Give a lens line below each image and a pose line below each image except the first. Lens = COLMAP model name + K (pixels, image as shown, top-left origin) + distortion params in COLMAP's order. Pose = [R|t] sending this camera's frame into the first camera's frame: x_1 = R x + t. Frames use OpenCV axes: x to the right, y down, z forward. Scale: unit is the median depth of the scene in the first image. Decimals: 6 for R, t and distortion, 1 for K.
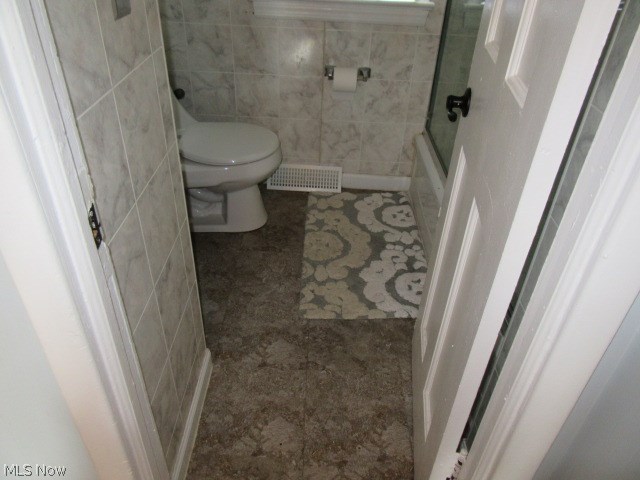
lens RADIAL K [[481.7, 0, 321.2], [0, 481.7, 239.9], [0, 0, 1]] dist [0.002591, 0.004362]
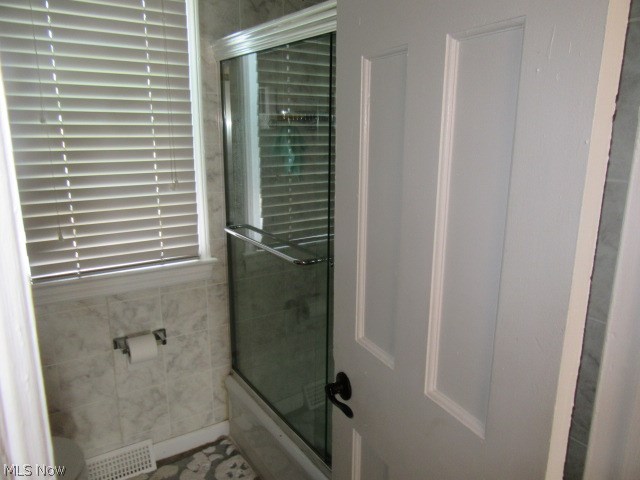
lens RADIAL K [[481.7, 0, 321.3], [0, 481.7, 239.3], [0, 0, 1]] dist [0.002591, 0.004362]
pose [[0.826810, -0.165820, 0.537484, -0.118266], [0.347263, 0.902189, -0.255858, -0.158800], [-0.442485, 0.398195, 0.803522, 0.033618]]
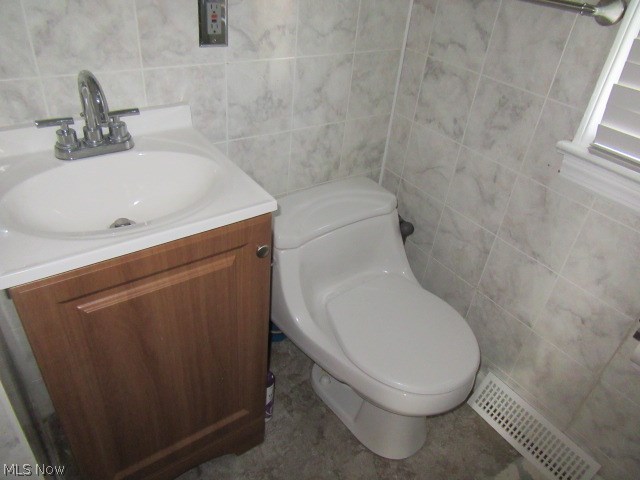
lens RADIAL K [[481.7, 0, 319.6], [0, 481.7, 241.5], [0, 0, 1]] dist [0.002591, 0.004362]
pose [[0.599756, 0.466936, -0.649818, 0.095390], [-0.513200, 0.847531, 0.135342, -0.299144], [0.613936, 0.252315, 0.747943, 0.370010]]
